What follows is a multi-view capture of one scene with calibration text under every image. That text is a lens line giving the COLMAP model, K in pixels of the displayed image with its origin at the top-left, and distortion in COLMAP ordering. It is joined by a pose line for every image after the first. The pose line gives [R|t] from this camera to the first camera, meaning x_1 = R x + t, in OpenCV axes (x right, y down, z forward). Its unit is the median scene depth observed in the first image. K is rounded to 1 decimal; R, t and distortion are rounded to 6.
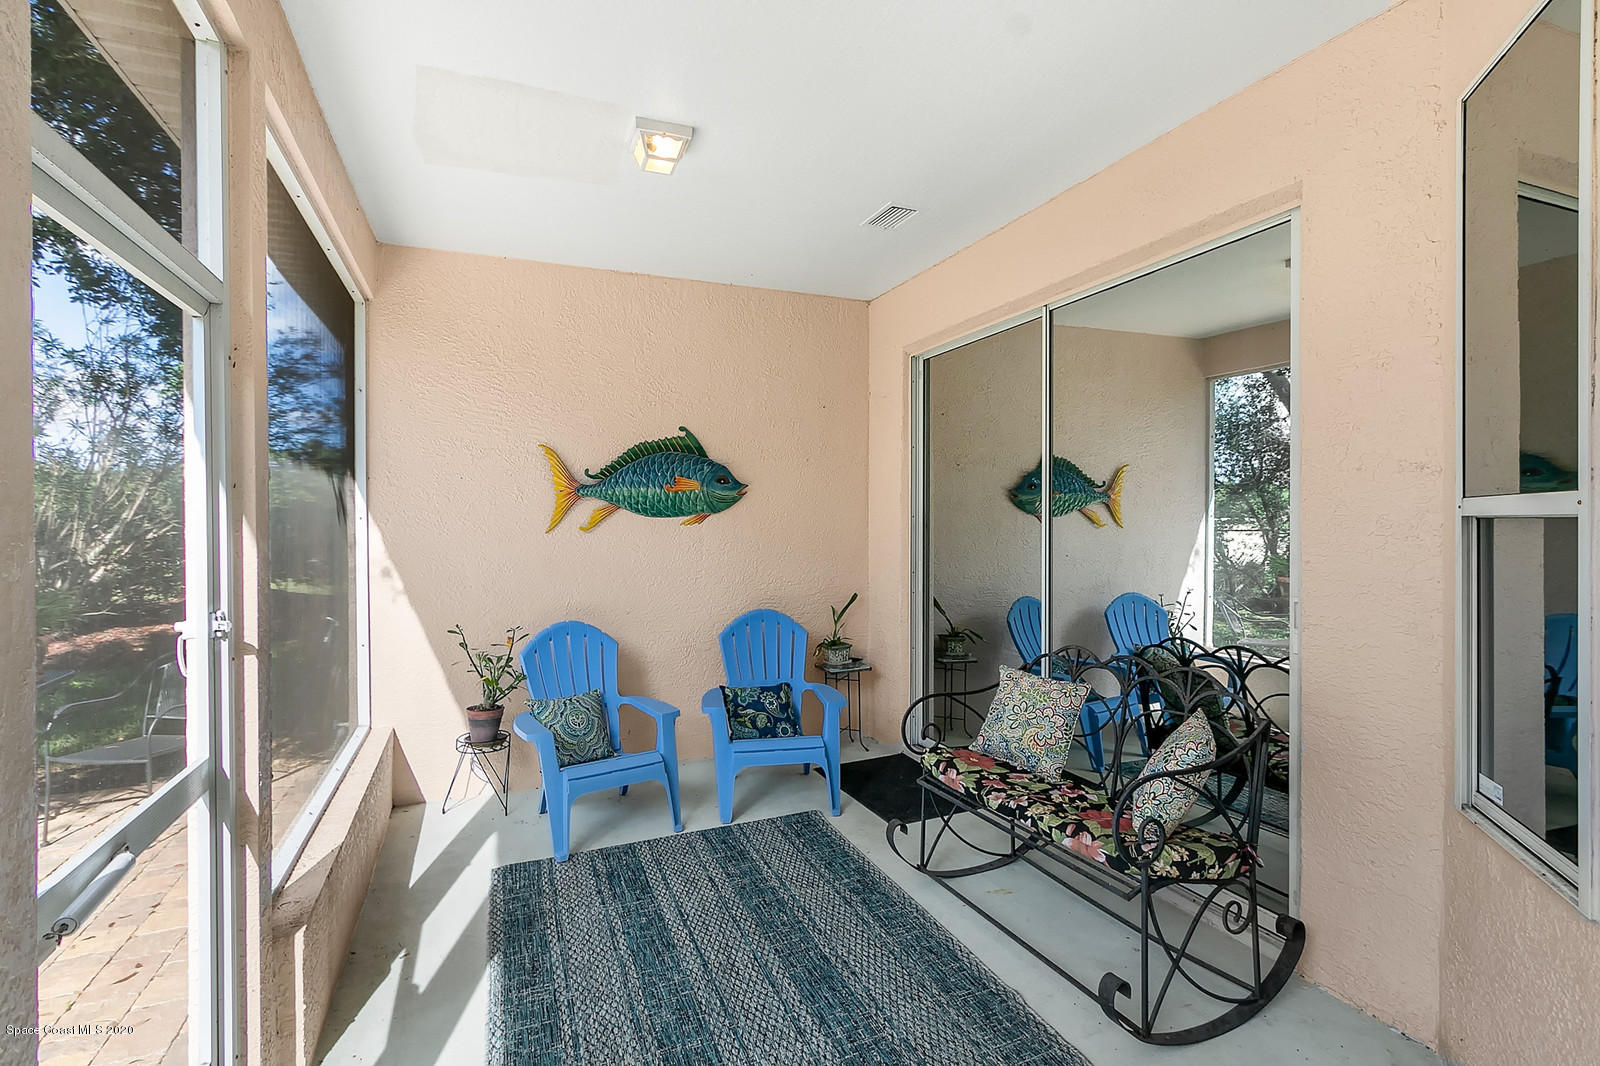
lens RADIAL K [[746.6, 0, 792.6], [0, 746.6, 529.4], [0, 0, 1]] dist [-0.000079, 0.000255]
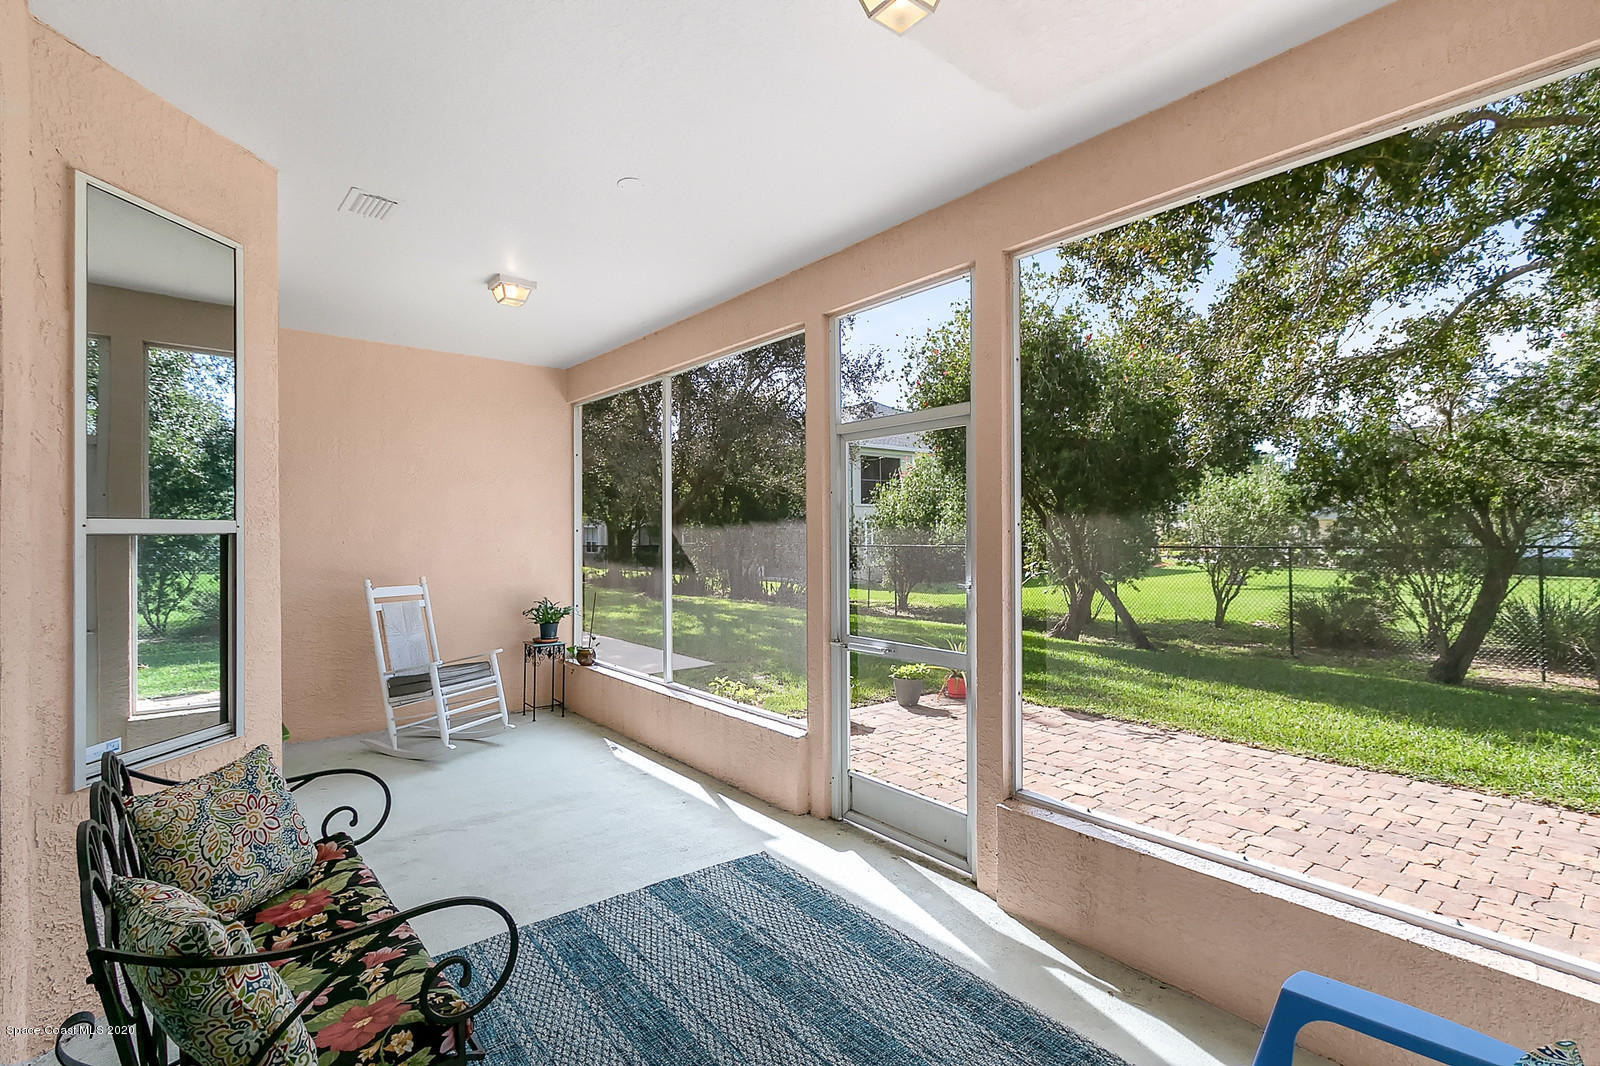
lens RADIAL K [[736.8, 0, 798.9], [0, 736.8, 528.2], [0, 0, 1]] dist [0.003557, -0.000173]
pose [[-0.953521, 0.004183, -0.301296, 0.085367], [0.003336, 0.999989, 0.003325, -0.012113], [0.301307, 0.002165, -0.953525, 1.157080]]
